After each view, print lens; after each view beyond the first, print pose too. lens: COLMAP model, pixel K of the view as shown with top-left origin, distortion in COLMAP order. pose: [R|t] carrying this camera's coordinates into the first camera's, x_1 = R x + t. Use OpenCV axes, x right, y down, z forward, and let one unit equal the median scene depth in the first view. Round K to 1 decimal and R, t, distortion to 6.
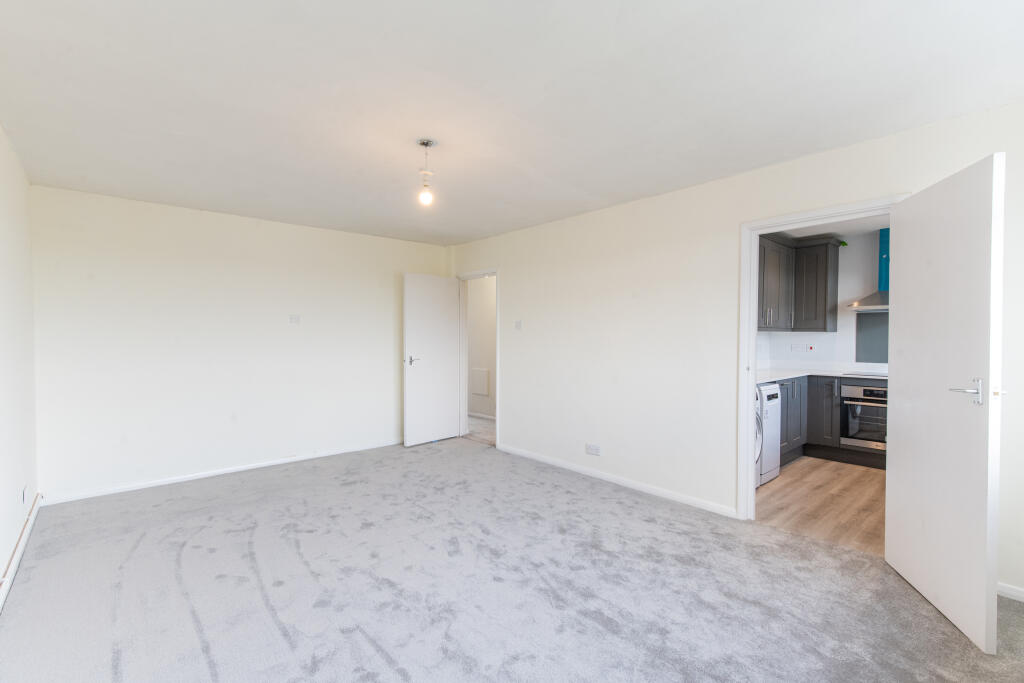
lens RADIAL K [[454.5, 0, 504.7], [0, 454.5, 346.9], [0, 0, 1]] dist [-0.000219, 0.000066]
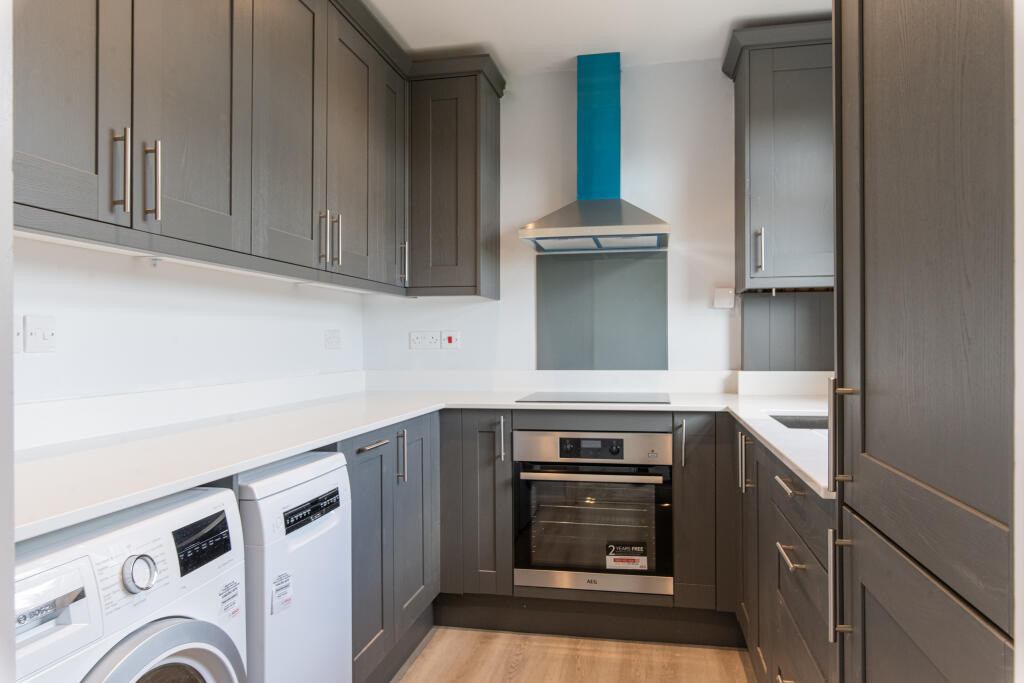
lens RADIAL K [[713.4, 0, 511.0], [0, 713.4, 341.6], [0, 0, 1]] dist [-0.005703, -0.000357]
pose [[0.789485, -0.003606, 0.613760, 0.368793], [0.020473, 0.999581, -0.020462, 0.021176], [-0.613429, 0.028720, 0.789228, 0.522341]]
